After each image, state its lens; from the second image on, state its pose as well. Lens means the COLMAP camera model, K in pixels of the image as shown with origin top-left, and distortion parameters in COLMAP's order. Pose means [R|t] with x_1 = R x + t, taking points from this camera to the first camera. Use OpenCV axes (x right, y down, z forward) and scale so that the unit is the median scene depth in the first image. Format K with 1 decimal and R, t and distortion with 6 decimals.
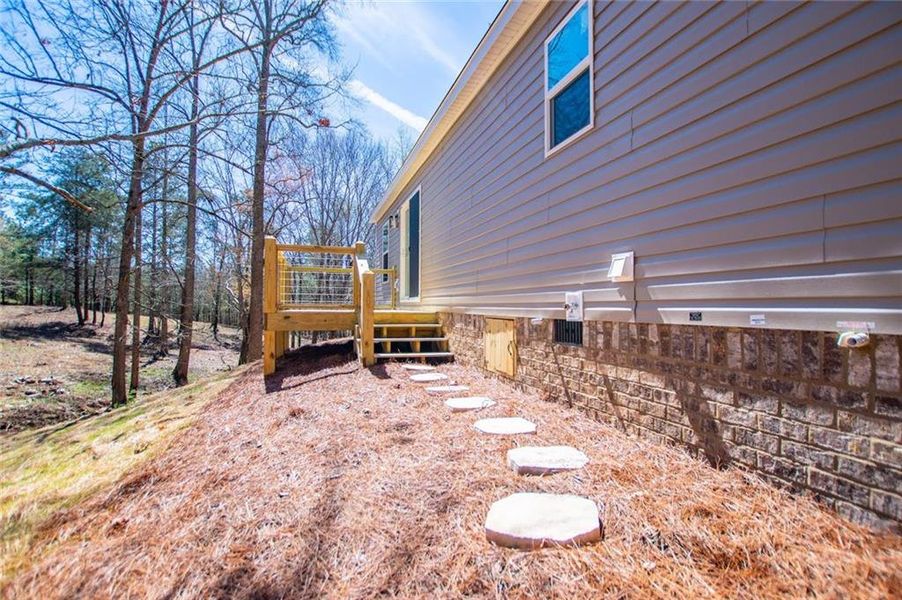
lens RADIAL K [[410.1, 0, 449.3], [0, 410.1, 298.7], [0, 0, 1]] dist [-0.021541, 0.000558]
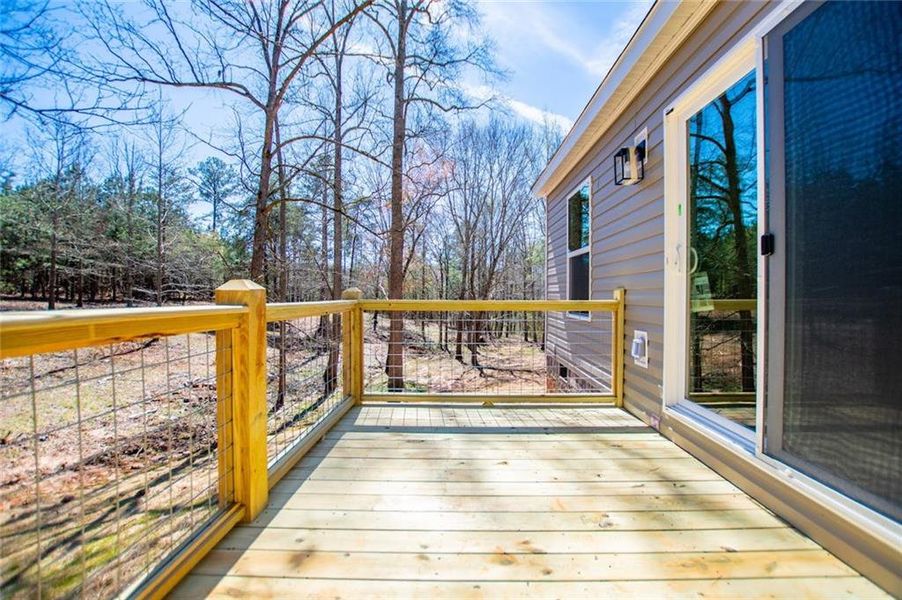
lens RADIAL K [[410.1, 0, 449.3], [0, 410.1, 298.7], [0, 0, 1]] dist [-0.021541, 0.000558]
pose [[0.940675, -0.003548, -0.339289, -0.039164], [0.009282, 0.999840, 0.015277, -0.019601], [0.339181, -0.017520, 0.940558, 0.147861]]
